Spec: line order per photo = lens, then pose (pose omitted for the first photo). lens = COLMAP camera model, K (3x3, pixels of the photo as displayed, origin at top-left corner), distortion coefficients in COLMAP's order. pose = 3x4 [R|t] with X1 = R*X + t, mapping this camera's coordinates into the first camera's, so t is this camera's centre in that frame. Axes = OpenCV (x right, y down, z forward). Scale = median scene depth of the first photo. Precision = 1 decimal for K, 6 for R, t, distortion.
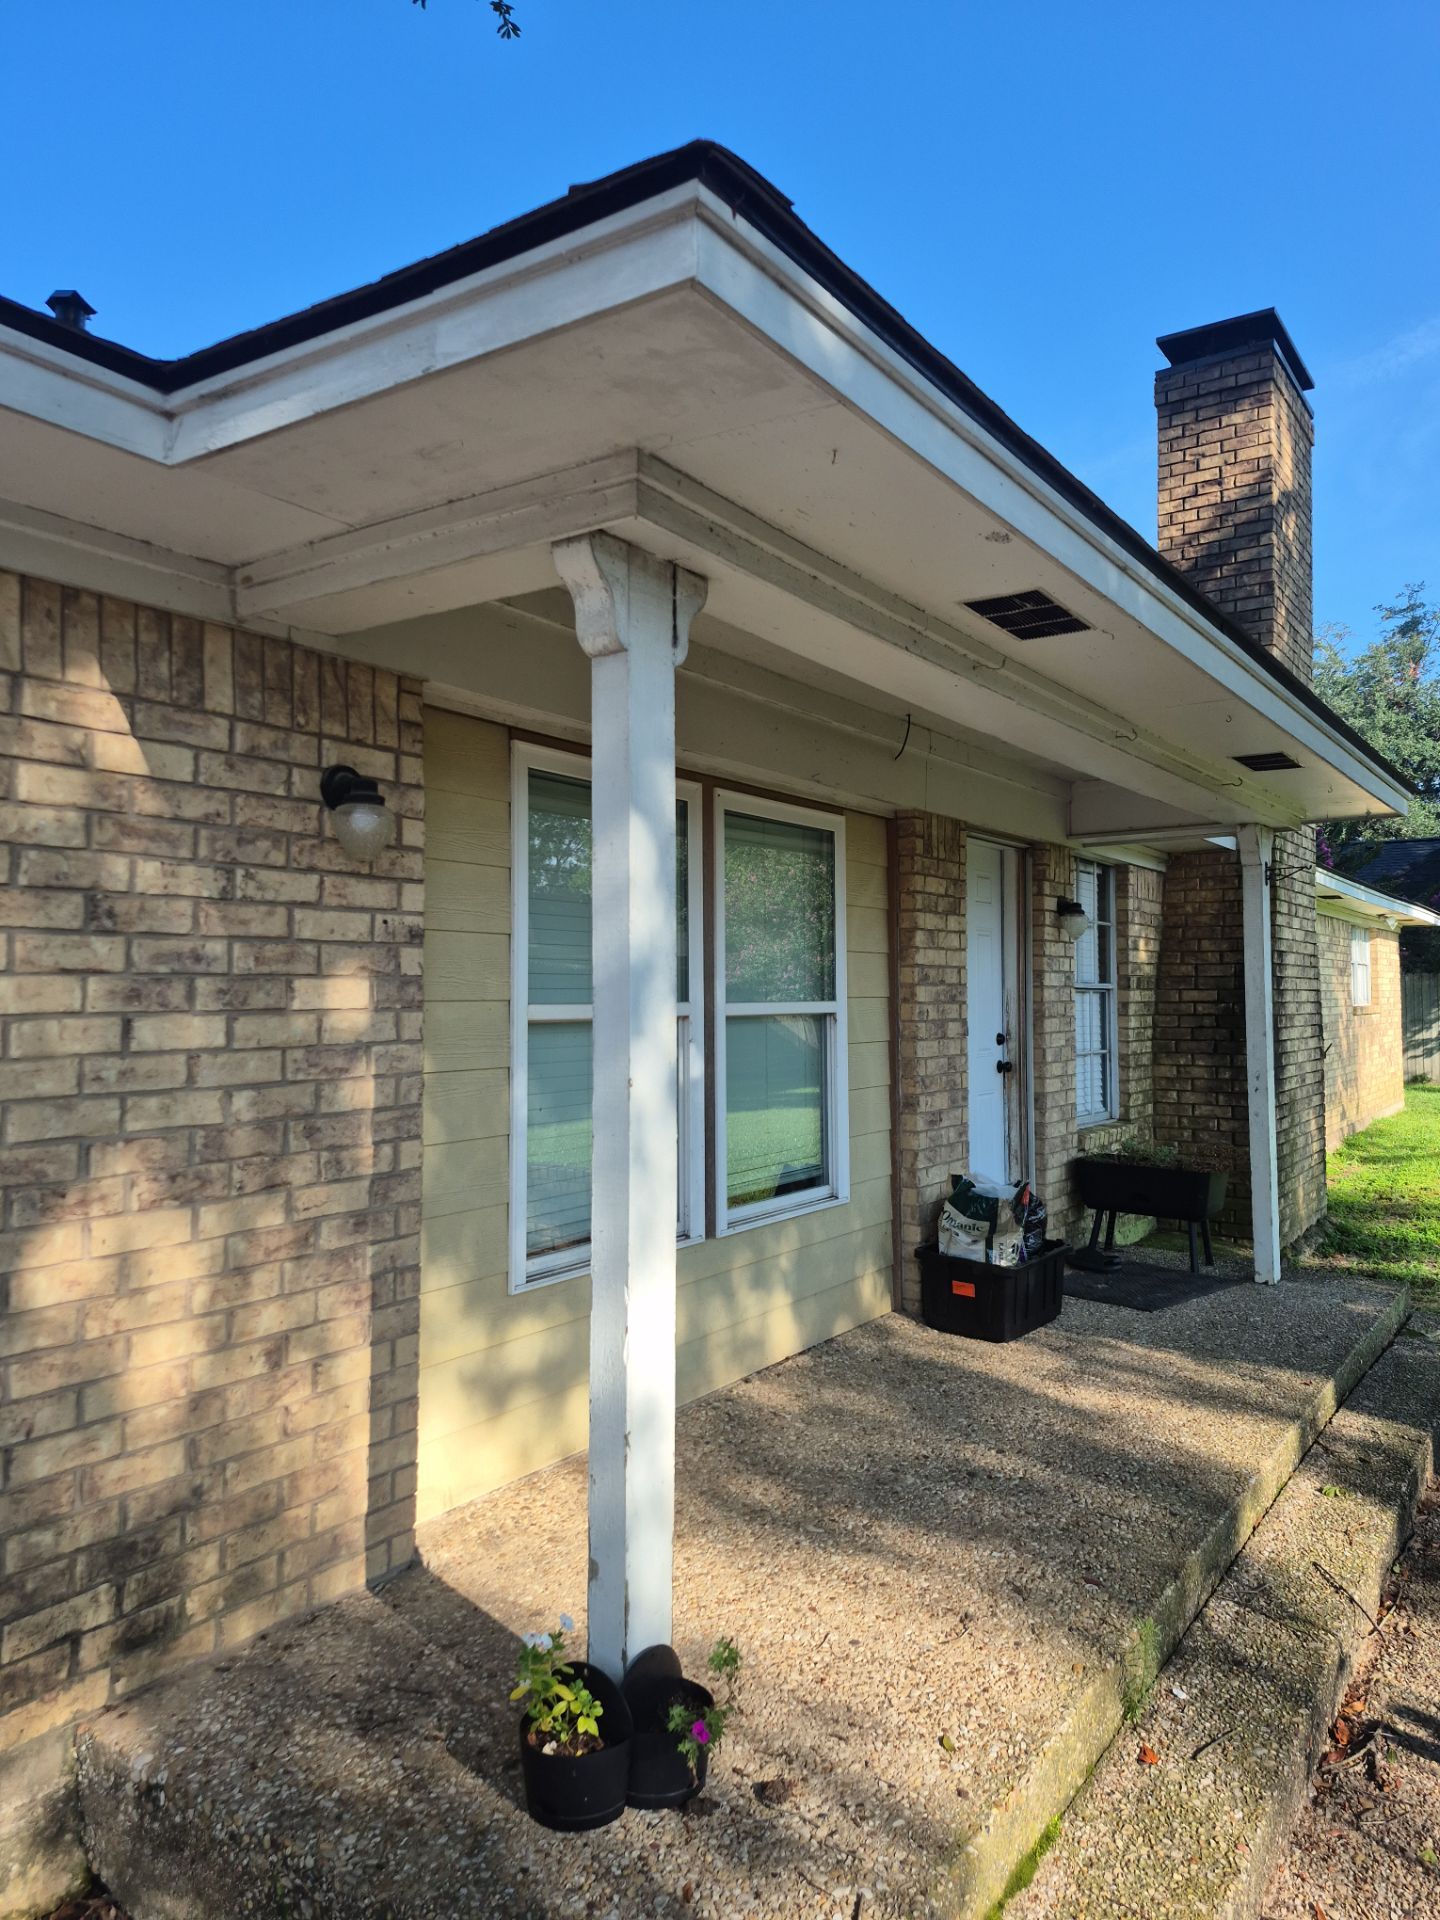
lens RADIAL K [[1380.7, 0, 723.5], [0, 1380.7, 962.4], [0, 0, 1]] dist [0.004856, -0.022968]
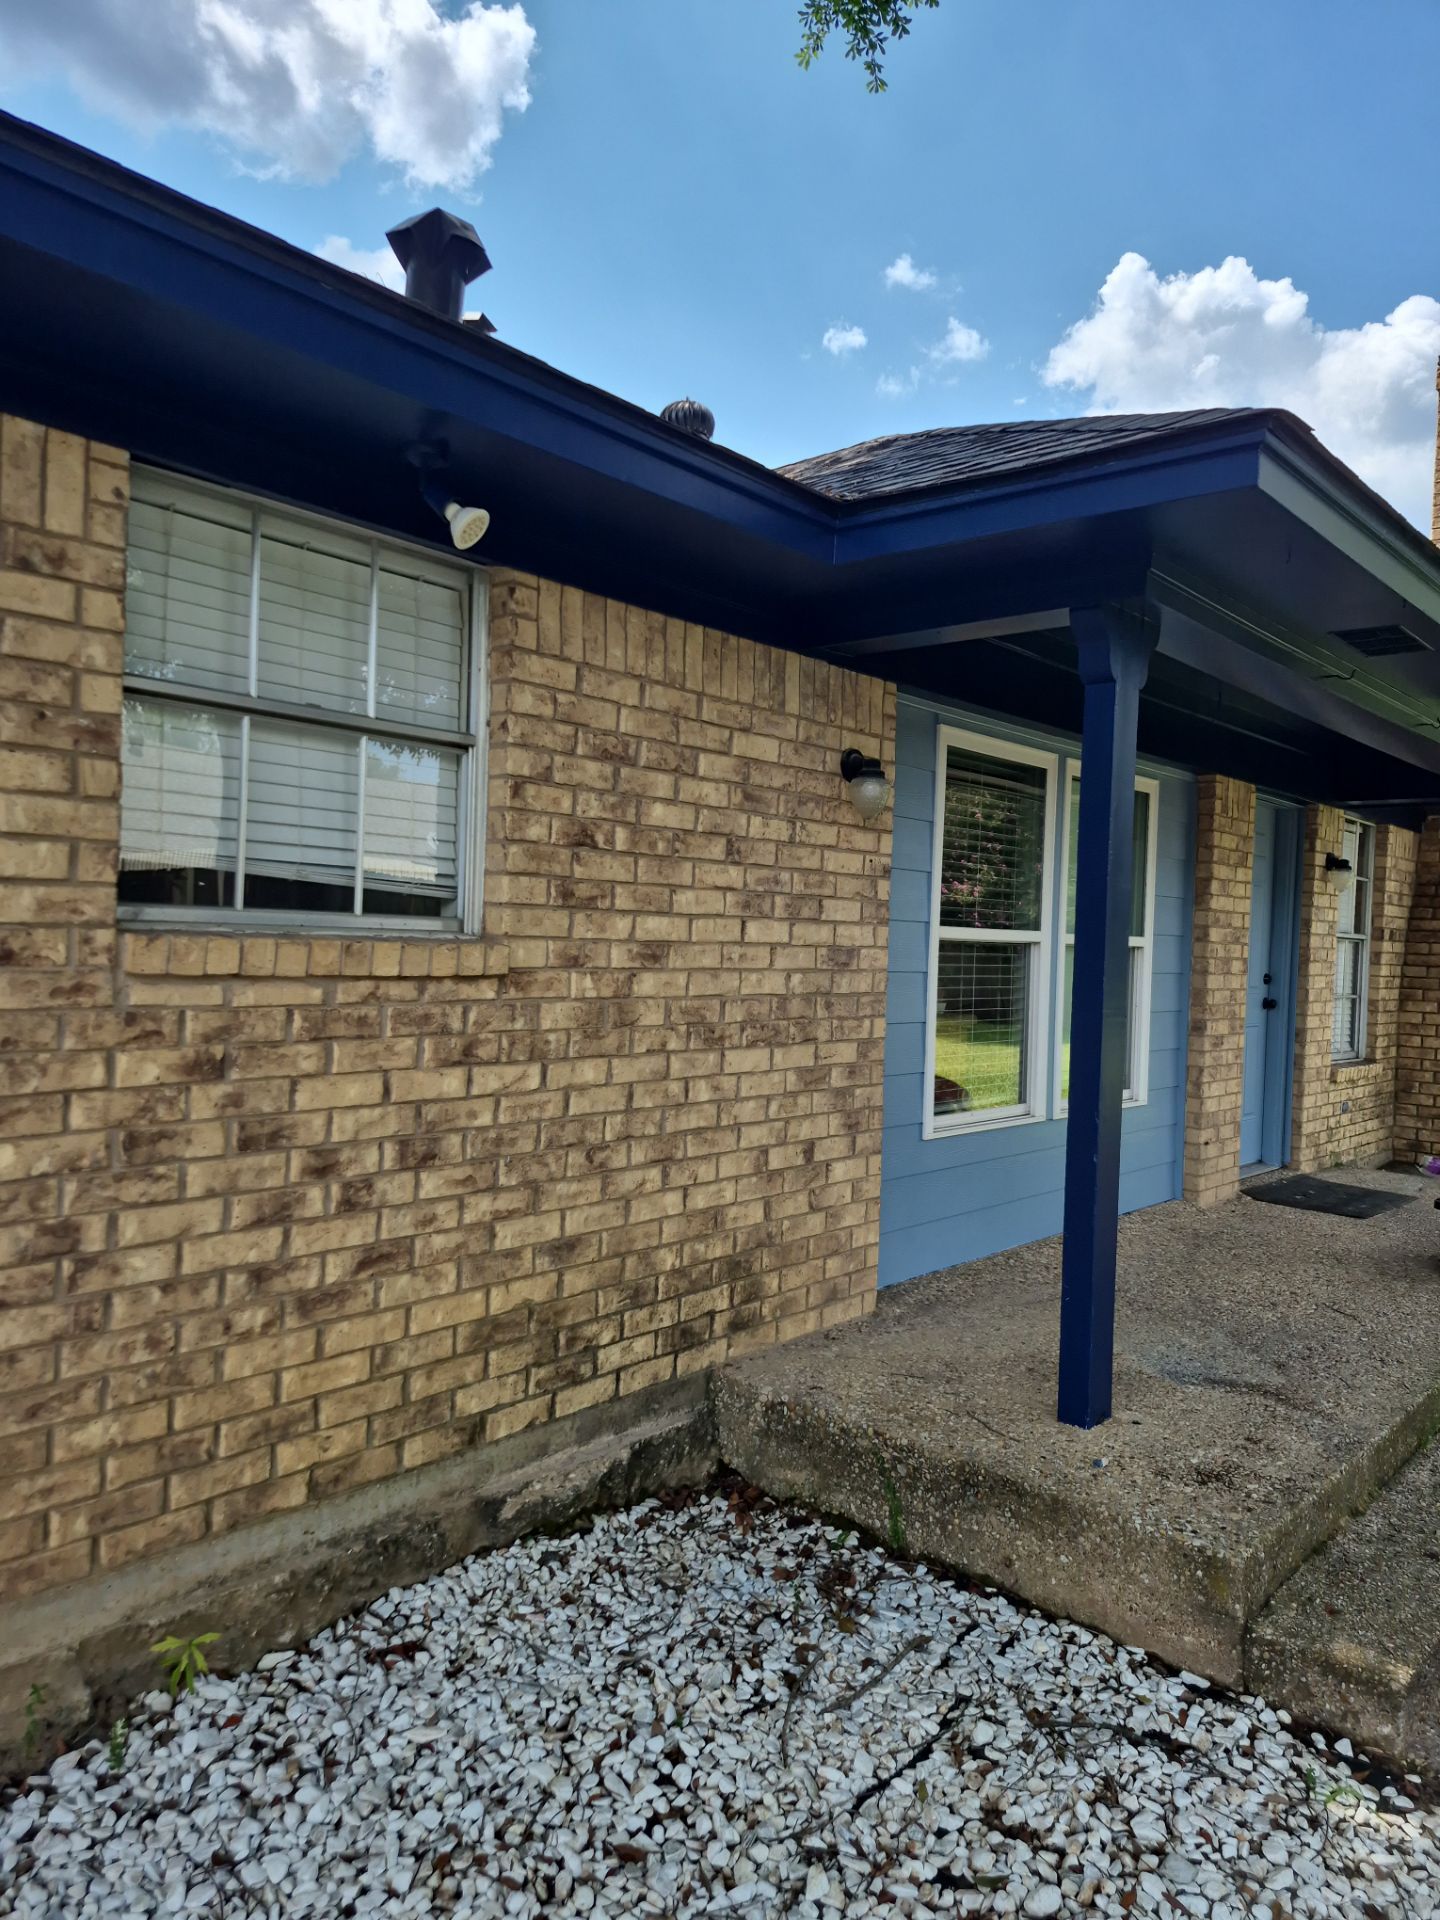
lens RADIAL K [[1312.1, 0, 715.9], [0, 1312.1, 952.2], [0, 0, 1]] dist [0.033554, -0.007321]
pose [[0.986669, 0.045913, -0.156129, -0.198839], [-0.039423, 0.998235, 0.044416, 0.010832], [0.157892, -0.037669, 0.986738, -0.359752]]
